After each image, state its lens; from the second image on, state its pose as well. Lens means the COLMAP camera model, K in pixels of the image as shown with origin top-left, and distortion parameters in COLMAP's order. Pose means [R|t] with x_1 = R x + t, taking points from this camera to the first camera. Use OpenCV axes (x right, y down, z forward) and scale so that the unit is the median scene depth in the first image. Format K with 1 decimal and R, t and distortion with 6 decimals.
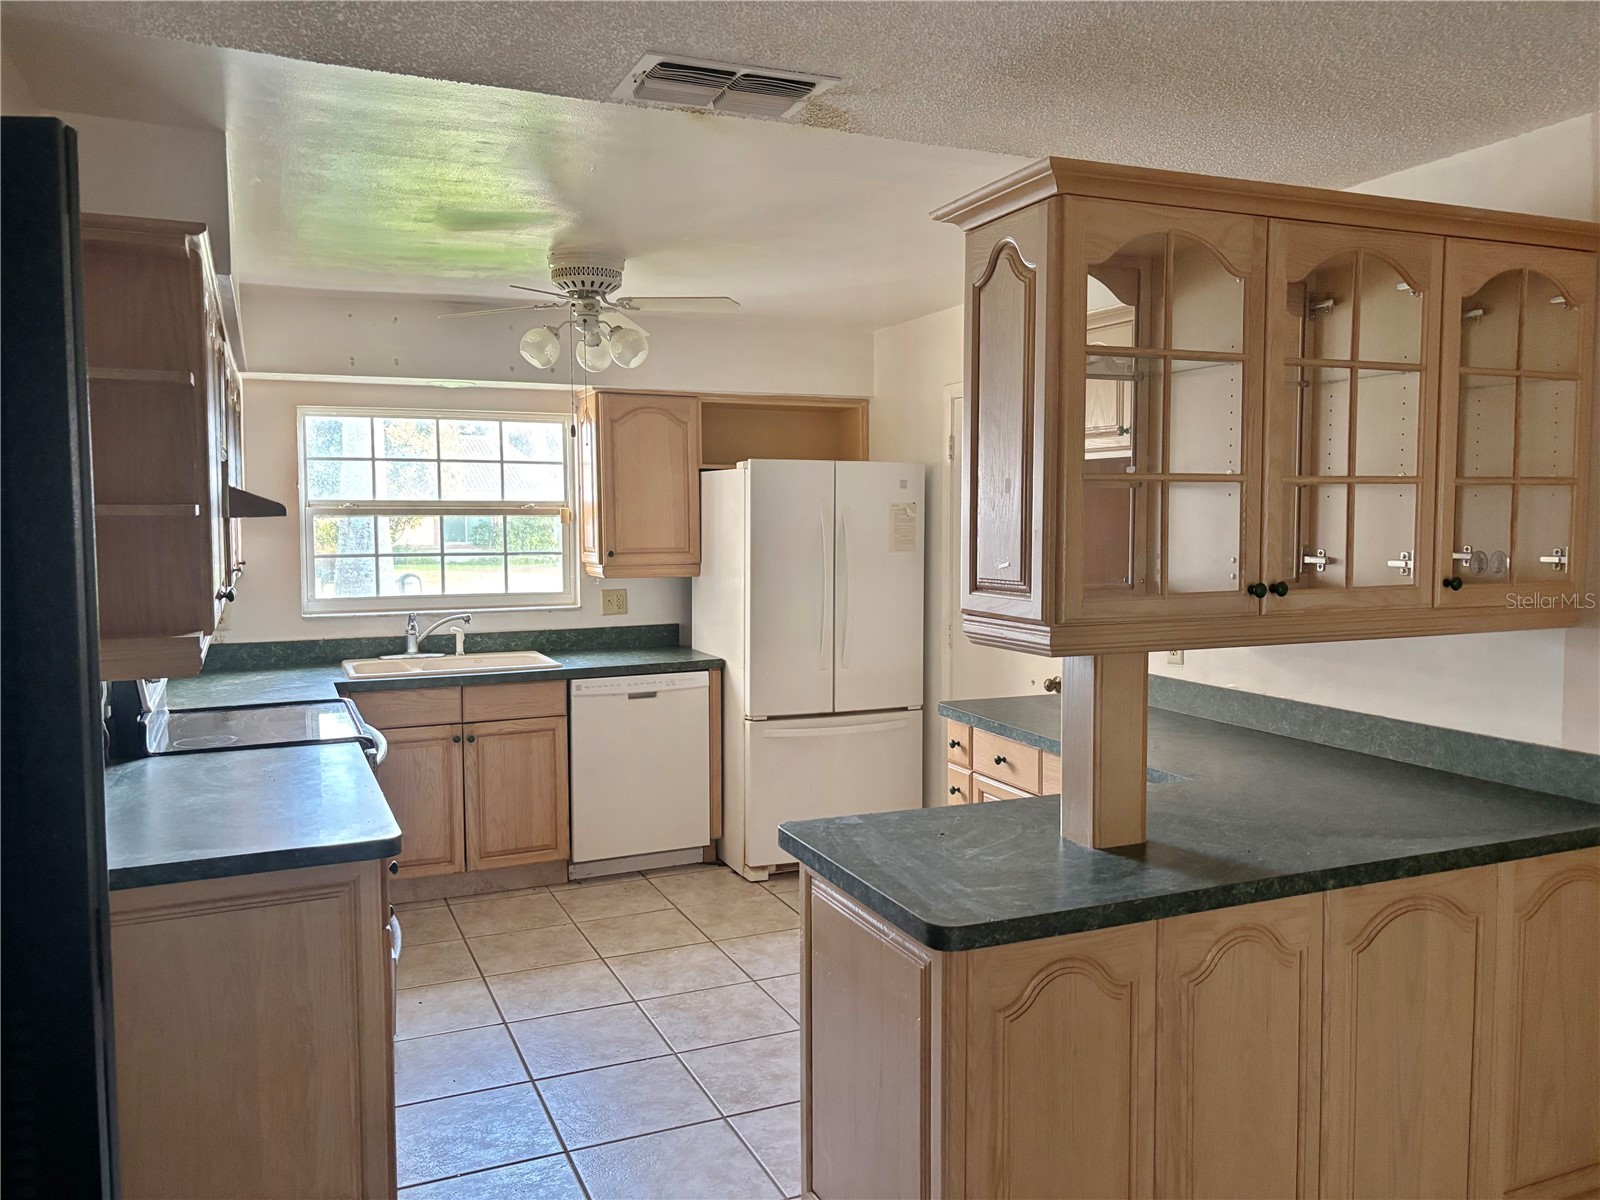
lens RADIAL K [[1212.8, 0, 791.8], [0, 1212.8, 594.0], [0, 0, 1]] dist [0.056544, -0.055580]
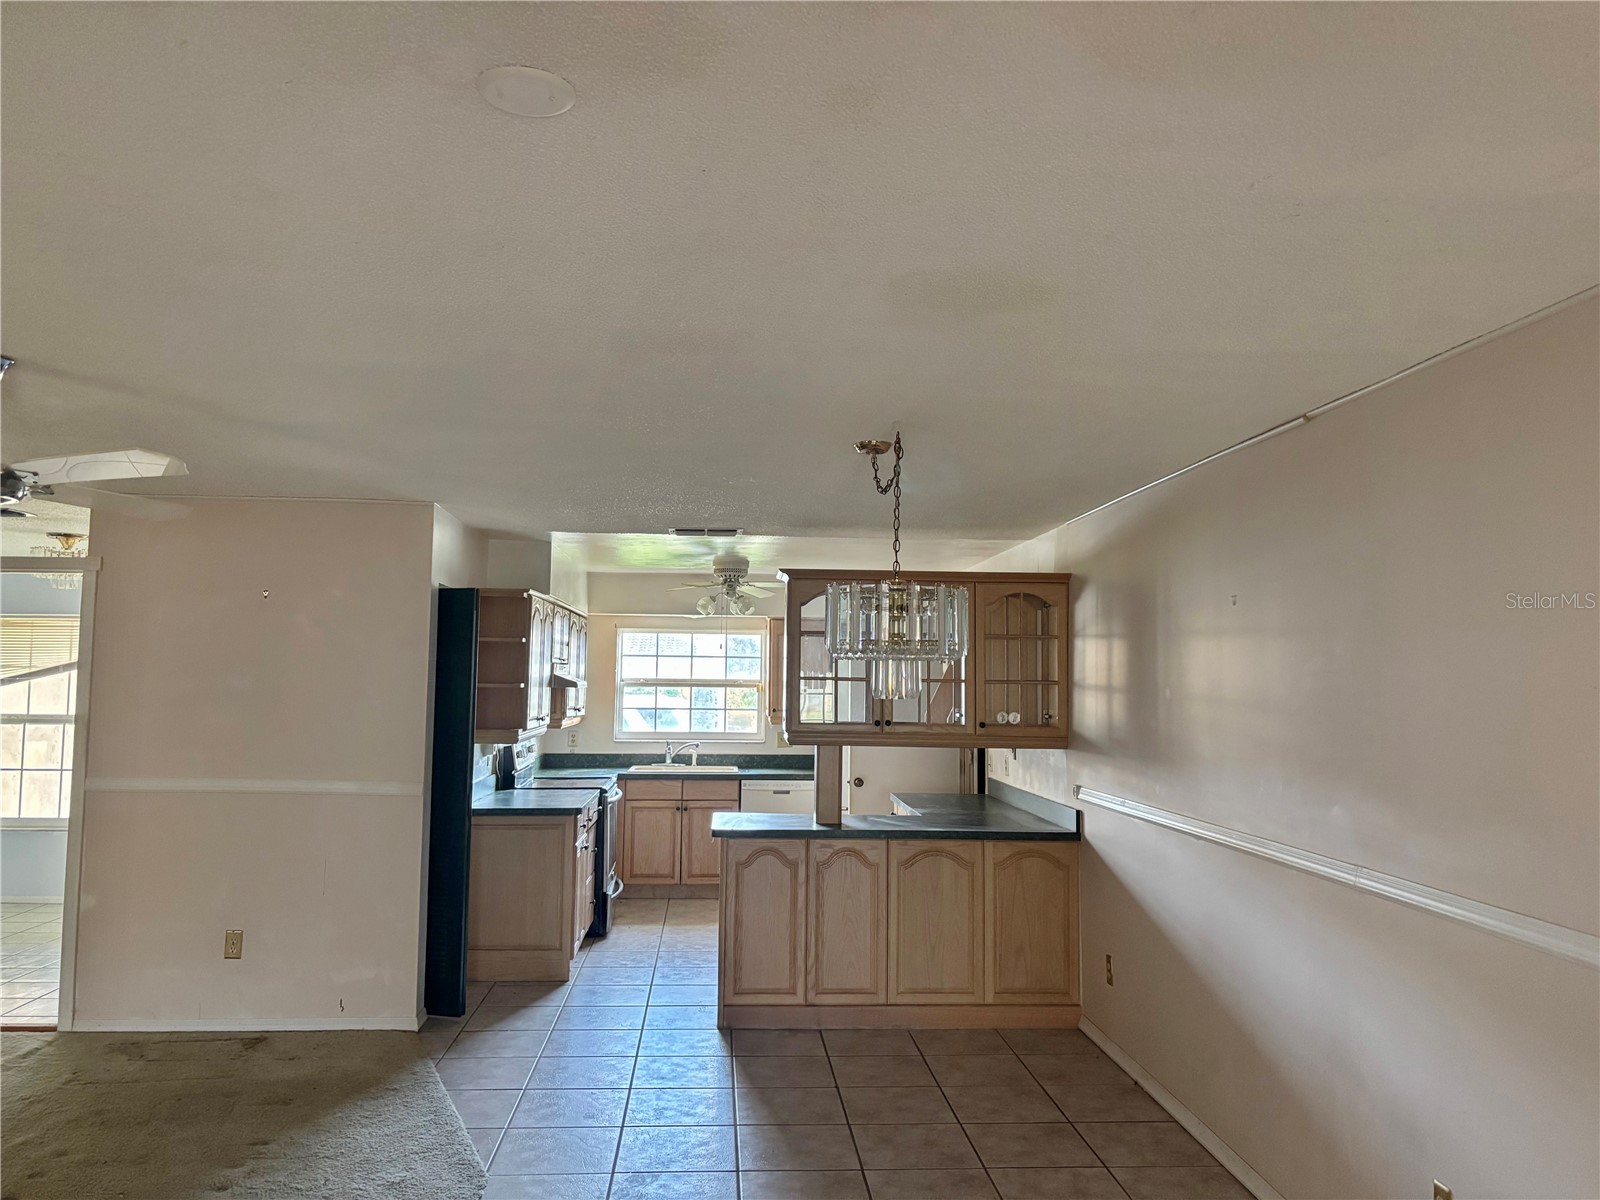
lens RADIAL K [[1212.8, 0, 812.2], [0, 1212.8, 572.7], [0, 0, 1]] dist [0.056544, -0.055580]
pose [[0.944331, -0.012733, -0.328750, 0.972657], [-0.039393, 0.987686, -0.151411, 0.067296], [0.326630, 0.155933, 0.932201, -1.308236]]
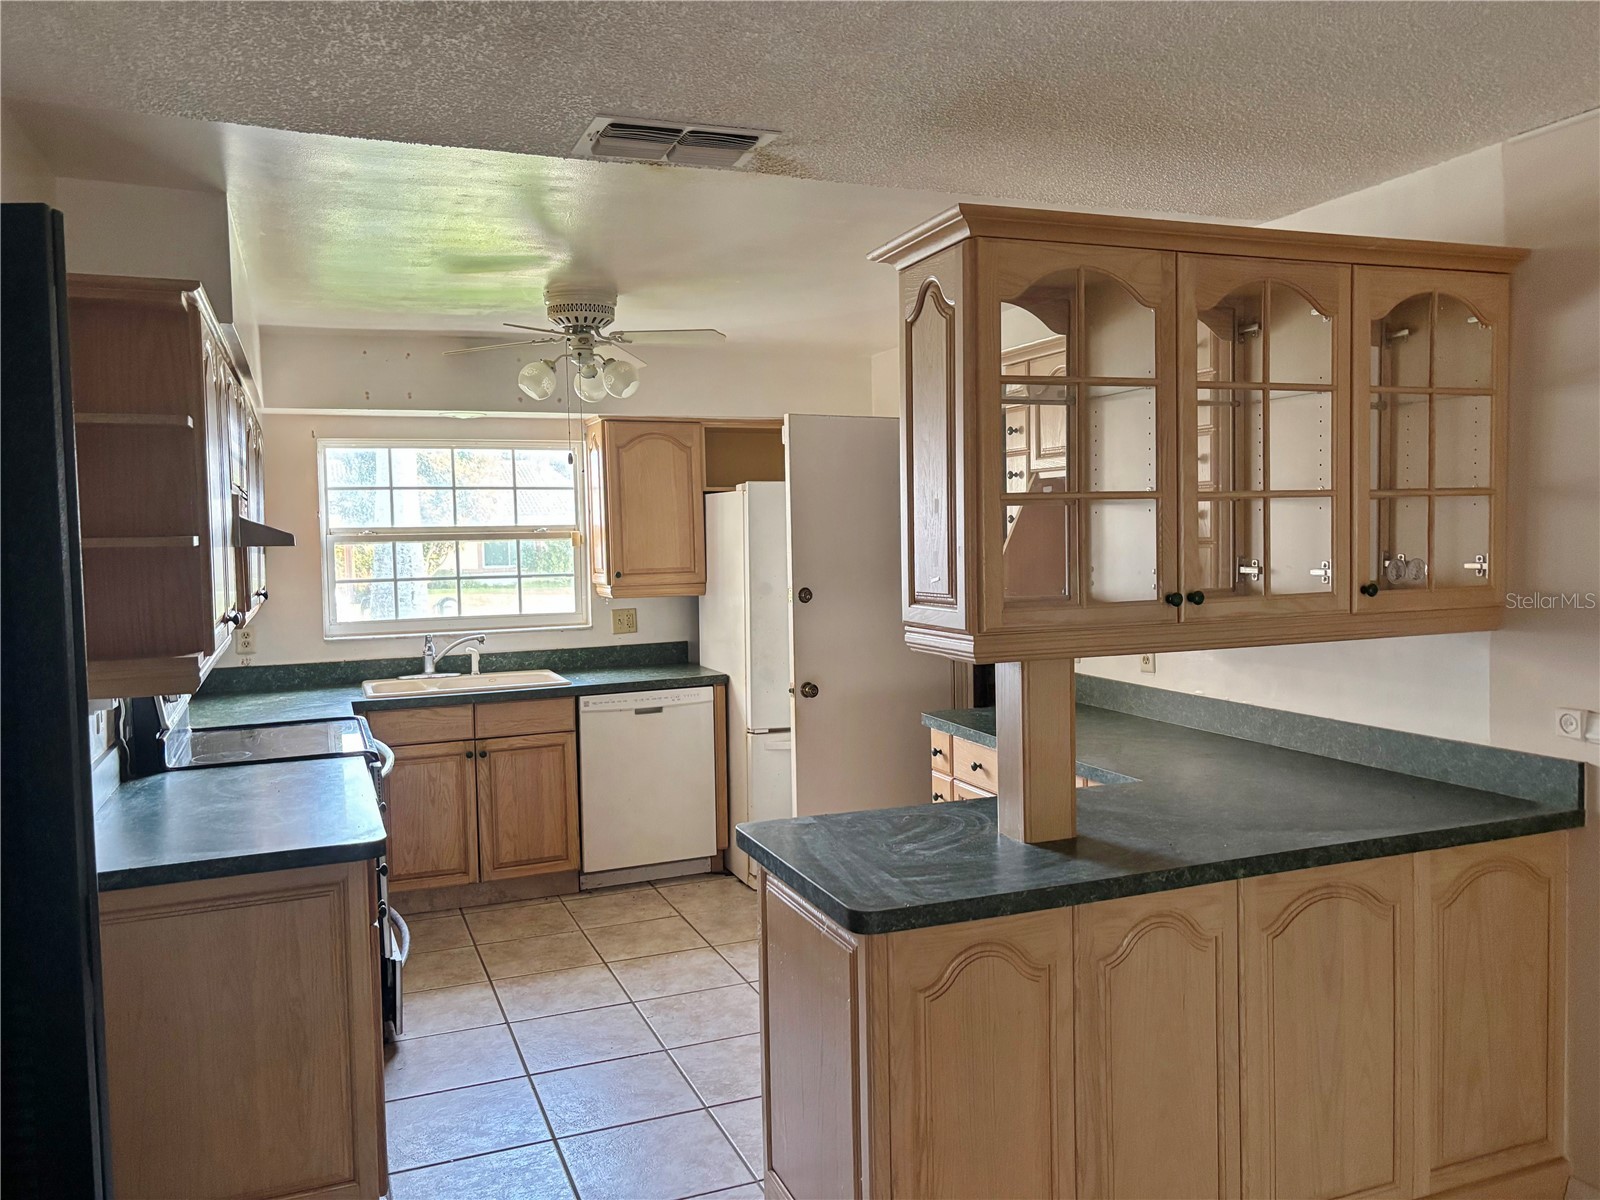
lens RADIAL K [[1212.8, 0, 801.3], [0, 1212.8, 593.7], [0, 0, 1]] dist [0.056544, -0.055580]
pose [[0.999442, -0.015704, -0.029486, 0.077053], [0.015250, 0.999763, -0.015553, 0.003355], [0.029723, 0.015095, 0.999444, -0.067760]]
